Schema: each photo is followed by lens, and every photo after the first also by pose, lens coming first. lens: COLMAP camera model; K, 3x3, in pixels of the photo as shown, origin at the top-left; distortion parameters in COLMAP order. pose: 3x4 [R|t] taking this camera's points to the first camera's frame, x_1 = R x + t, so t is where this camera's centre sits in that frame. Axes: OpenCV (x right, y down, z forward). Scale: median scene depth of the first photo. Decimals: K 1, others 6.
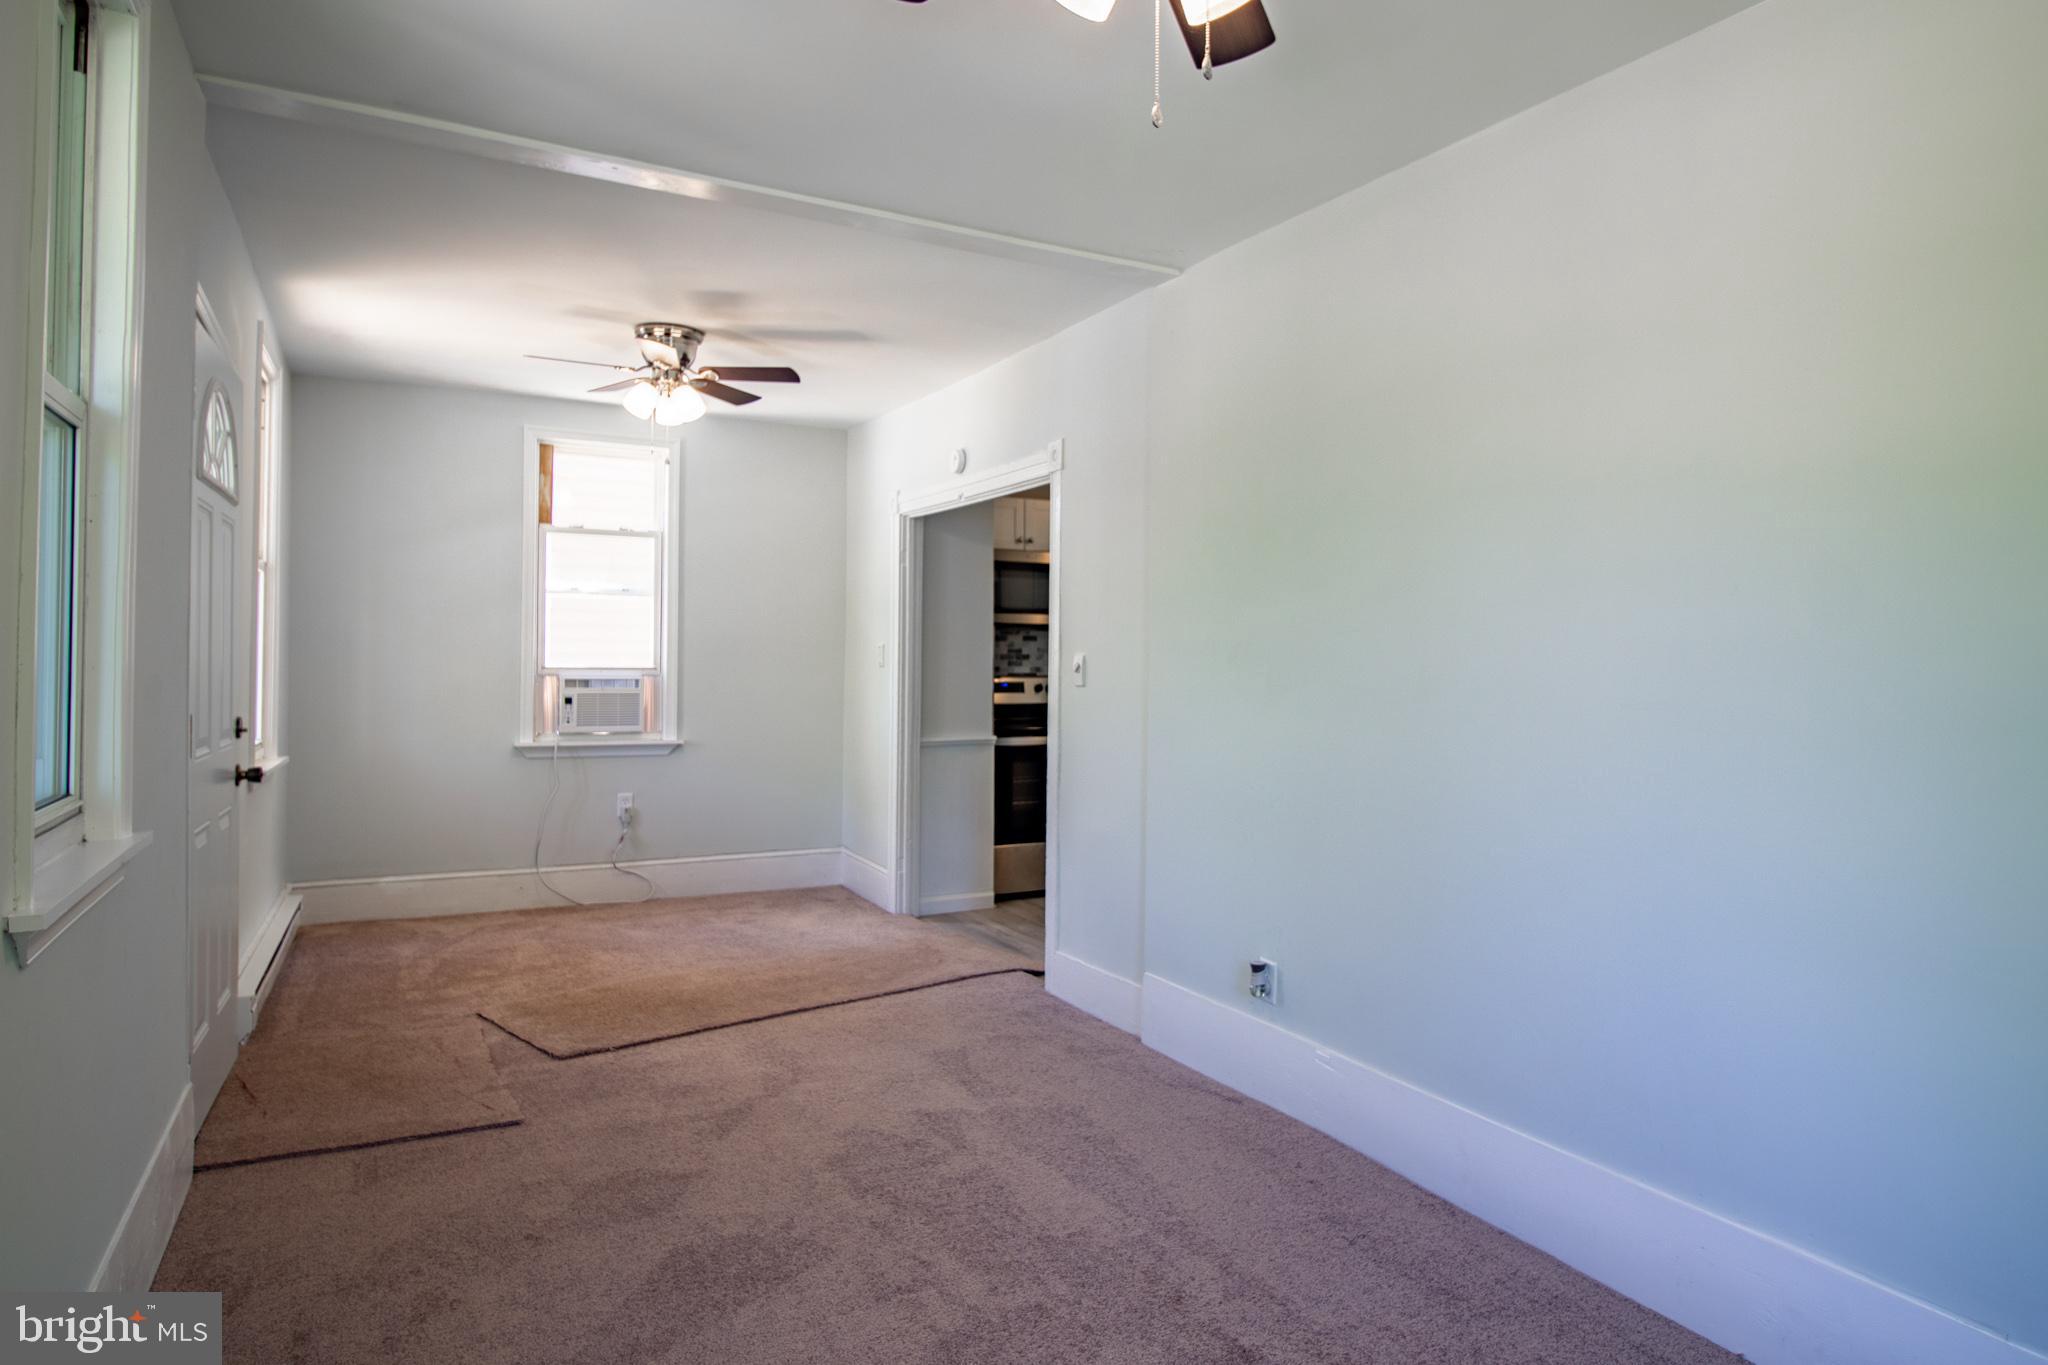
lens RADIAL K [[1180.0, 0, 1018.3], [0, 1180.0, 667.9], [0, 0, 1]] dist [-0.001450, -0.002632]
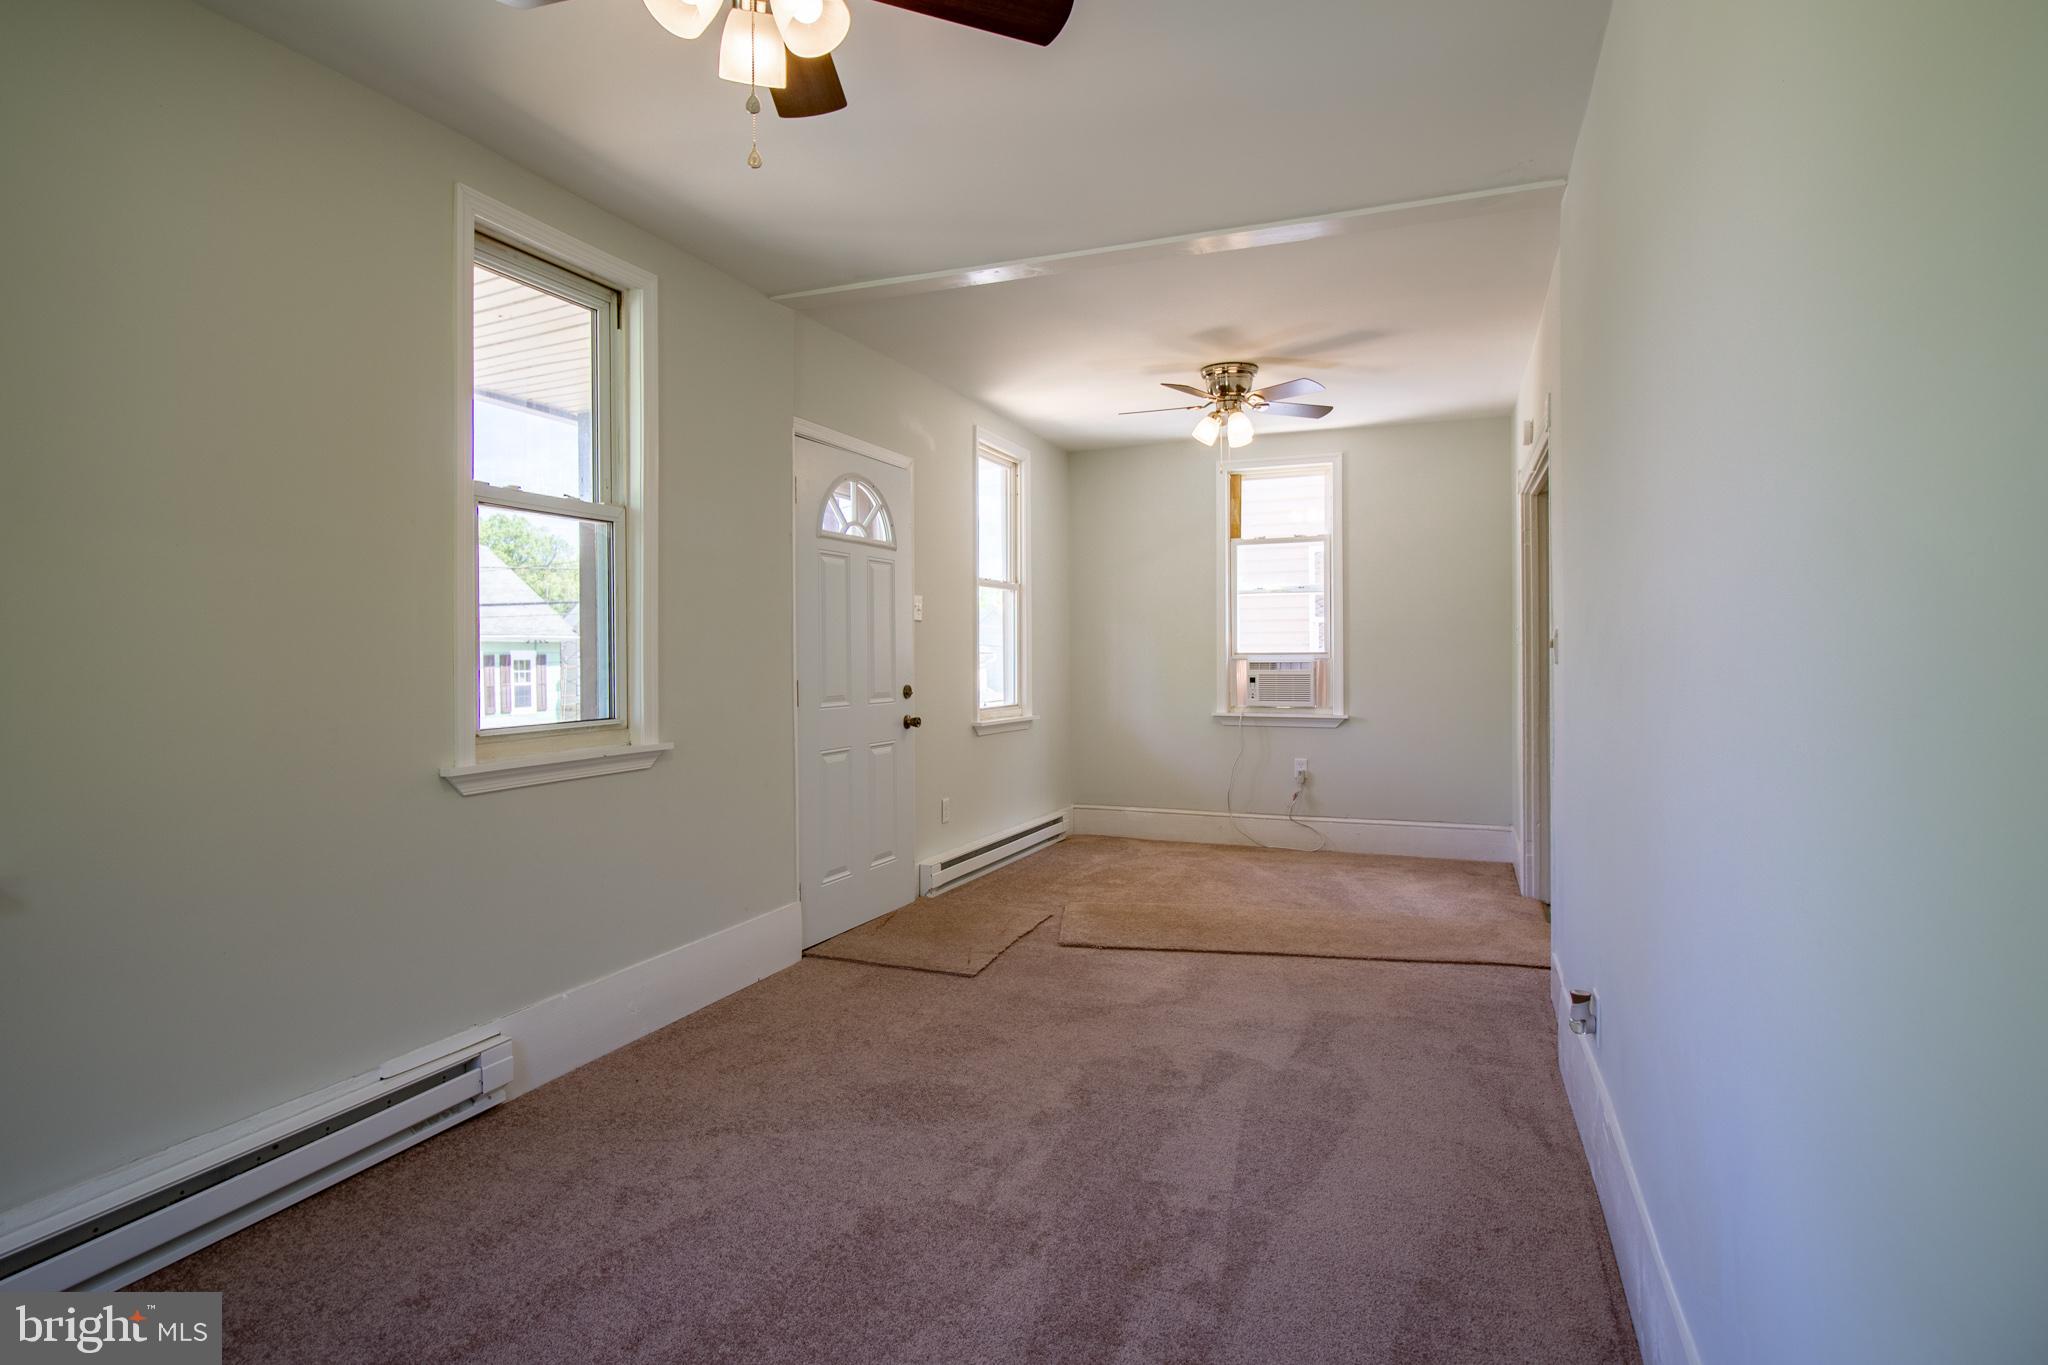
lens RADIAL K [[1008.7, 0, 1045.1], [0, 1008.7, 664.5], [0, 0, 1]] dist [-0.004372, -0.002420]
pose [[0.665578, -0.007035, -0.746295, 0.276005], [0.011132, 0.999938, 0.000502, 0.009240], [0.746245, -0.008642, 0.665615, 0.144967]]
